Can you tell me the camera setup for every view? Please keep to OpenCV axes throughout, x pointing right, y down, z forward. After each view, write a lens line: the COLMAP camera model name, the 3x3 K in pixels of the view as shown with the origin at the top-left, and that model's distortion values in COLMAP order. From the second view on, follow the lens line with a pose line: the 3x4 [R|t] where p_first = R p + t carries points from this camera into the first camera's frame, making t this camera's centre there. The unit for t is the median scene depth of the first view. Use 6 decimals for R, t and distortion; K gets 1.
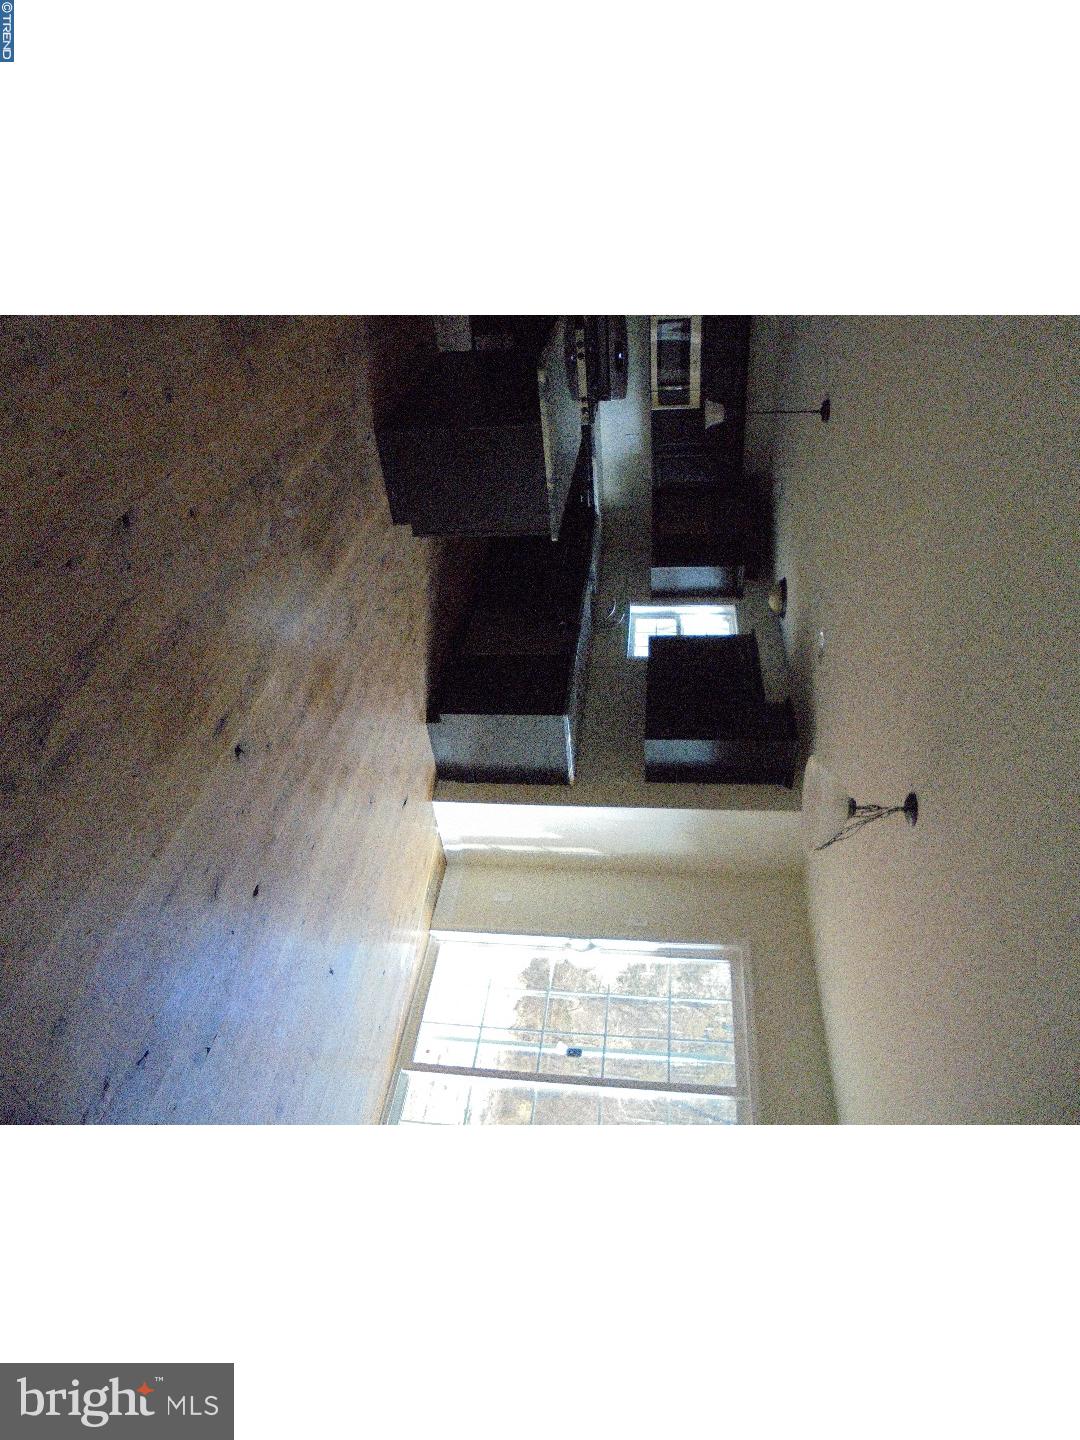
lens RADIAL K [[819.9, 0, 540.0], [0, 819.9, 720.0], [0, 0, 1]] dist [-0.101225, -0.001686]
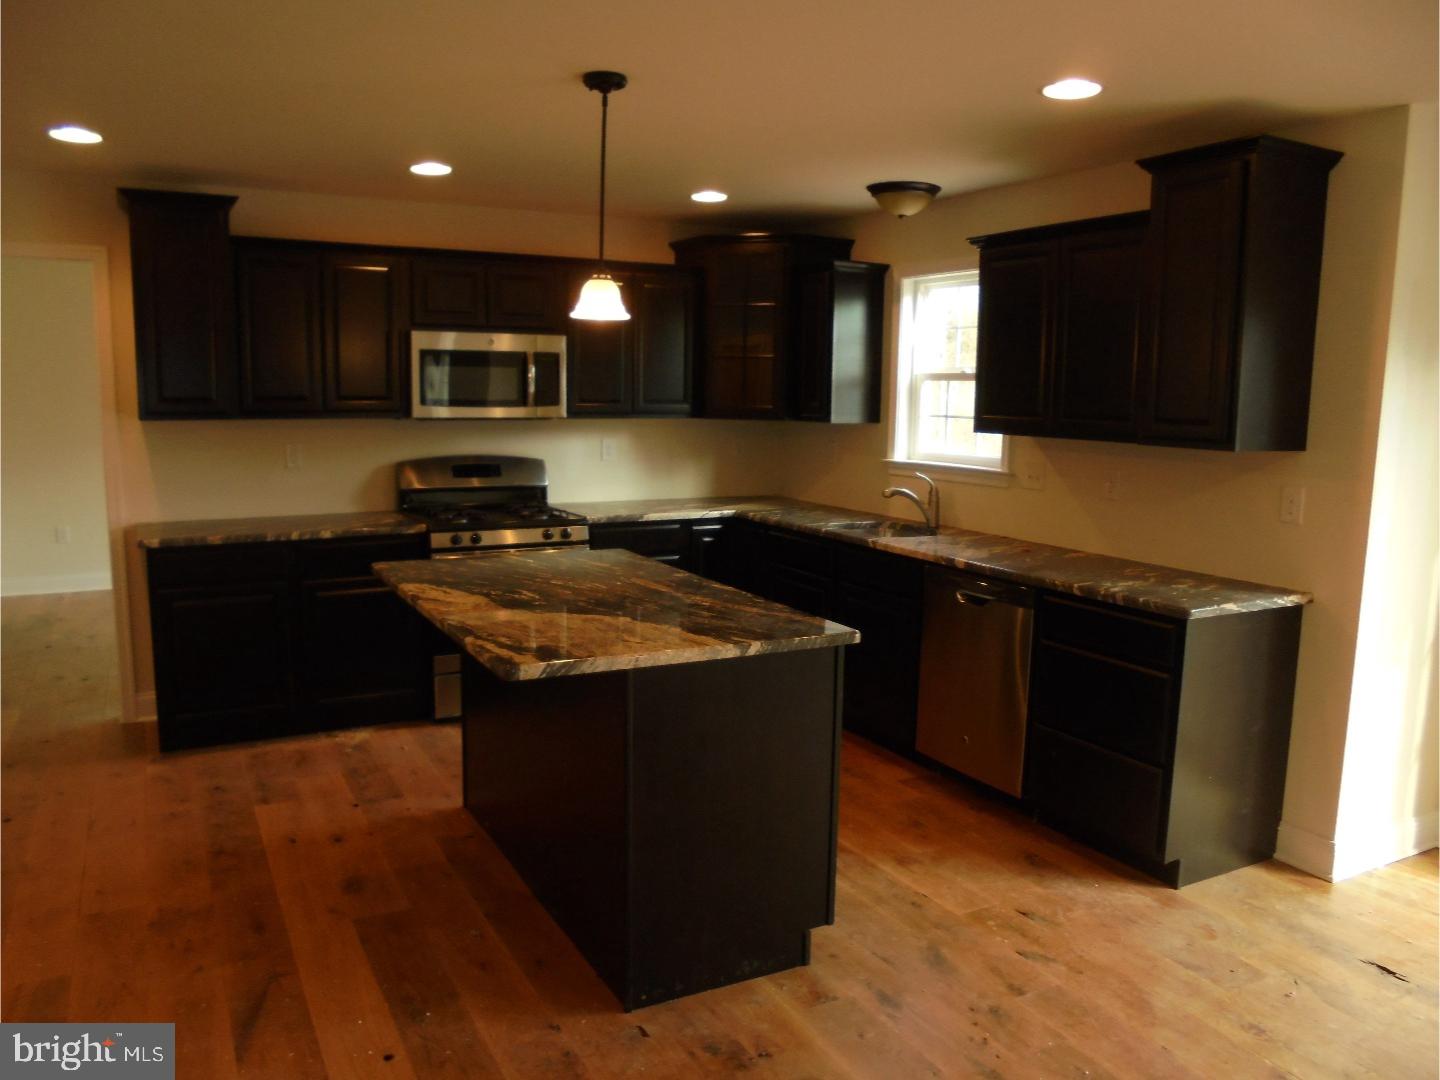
lens RADIAL K [[1111.3, 0, 720.0], [0, 1111.3, 540.0], [0, 0, 1]] dist [-0.118503, 0.109840]
pose [[0.034168, -0.999336, 0.012661, 0.044036], [0.981483, 0.031163, -0.188996, -0.121913], [0.188476, 0.018884, 0.981896, 0.235051]]
